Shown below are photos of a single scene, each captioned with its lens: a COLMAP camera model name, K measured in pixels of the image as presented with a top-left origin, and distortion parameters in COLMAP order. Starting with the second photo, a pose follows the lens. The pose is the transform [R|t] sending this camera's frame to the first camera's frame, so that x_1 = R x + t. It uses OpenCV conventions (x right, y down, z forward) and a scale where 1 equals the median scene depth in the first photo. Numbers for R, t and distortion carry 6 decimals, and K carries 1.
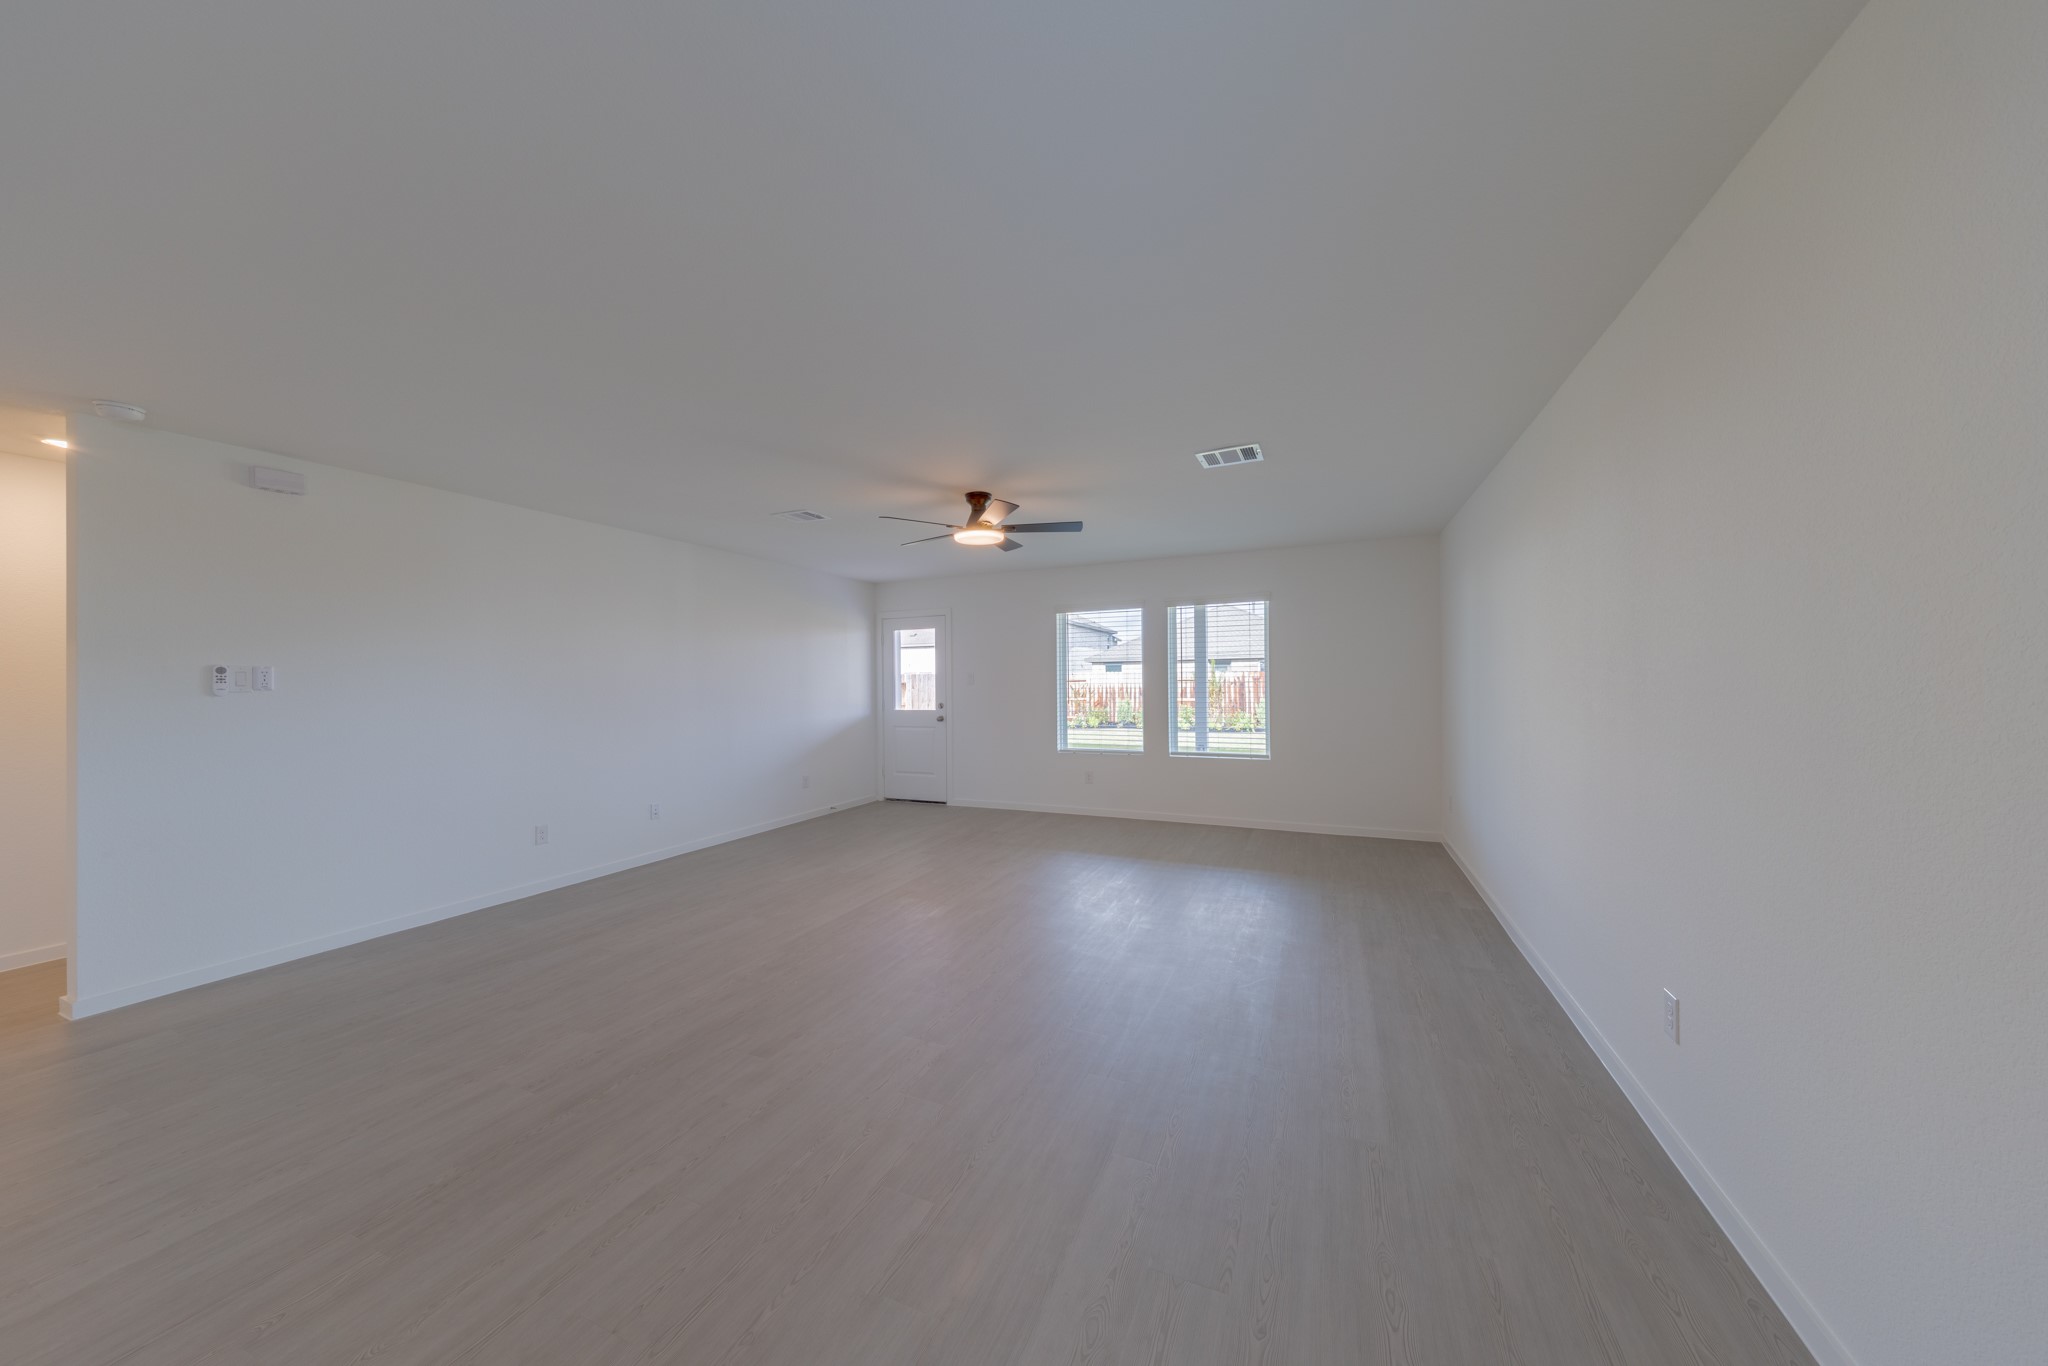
lens RADIAL K [[675.1, 0, 1003.3], [0, 675.1, 684.6], [0, 0, 1]] dist [0.011405, 0.000028]
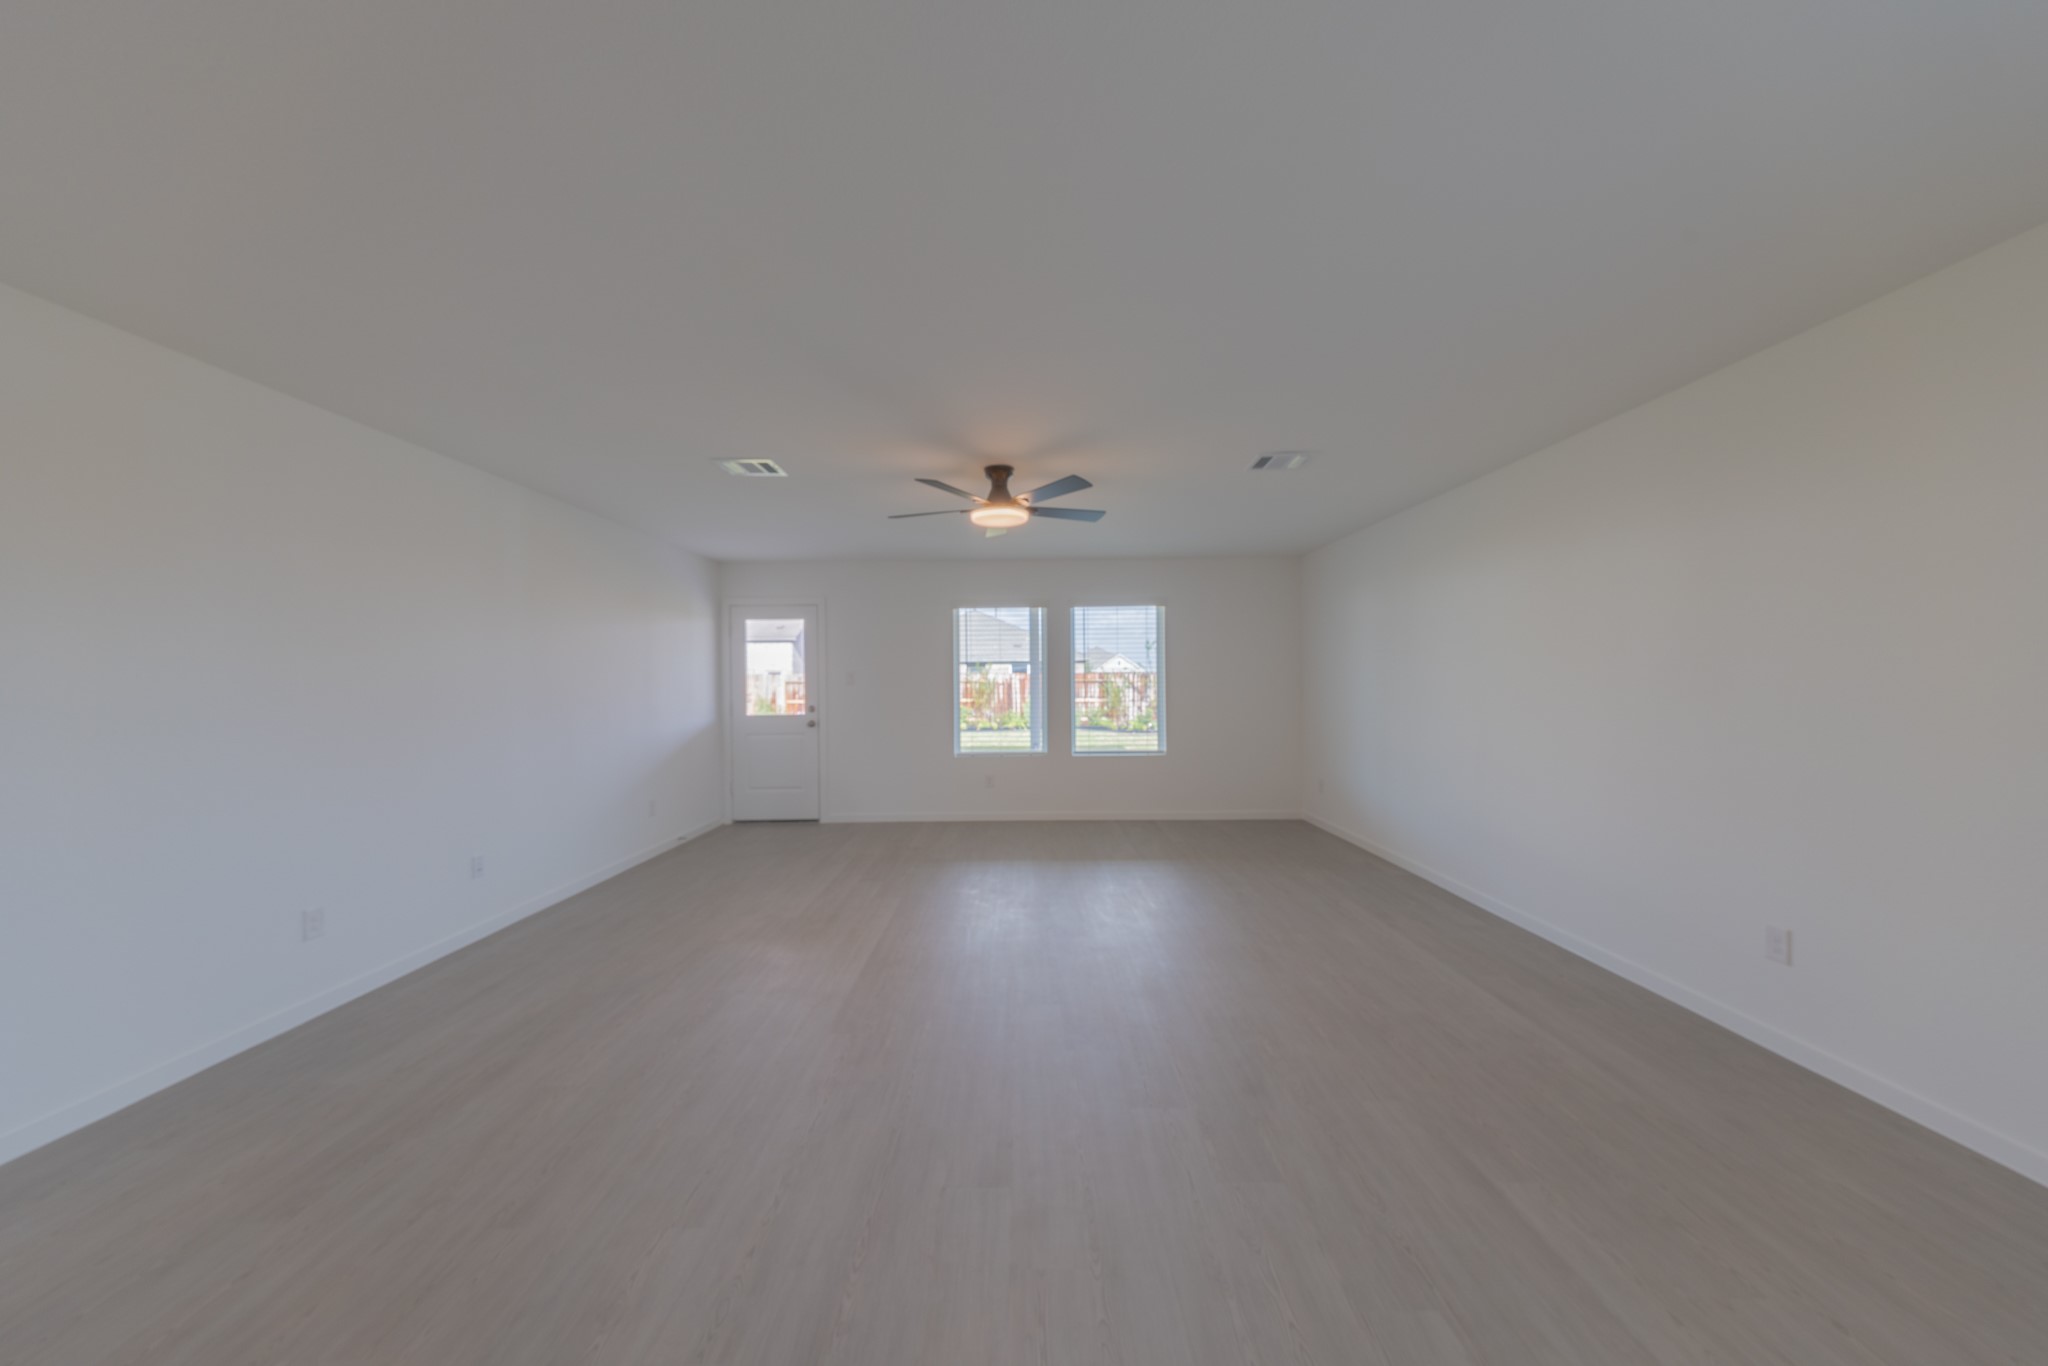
lens RADIAL K [[675.1, 0, 1015.9], [0, 675.1, 685.6], [0, 0, 1]] dist [0.011405, 0.000028]
pose [[0.912203, 0.002034, 0.409733, -0.223219], [-0.001700, 0.999998, -0.001180, 0.002340], [-0.409735, 0.000380, 0.912205, 0.107604]]
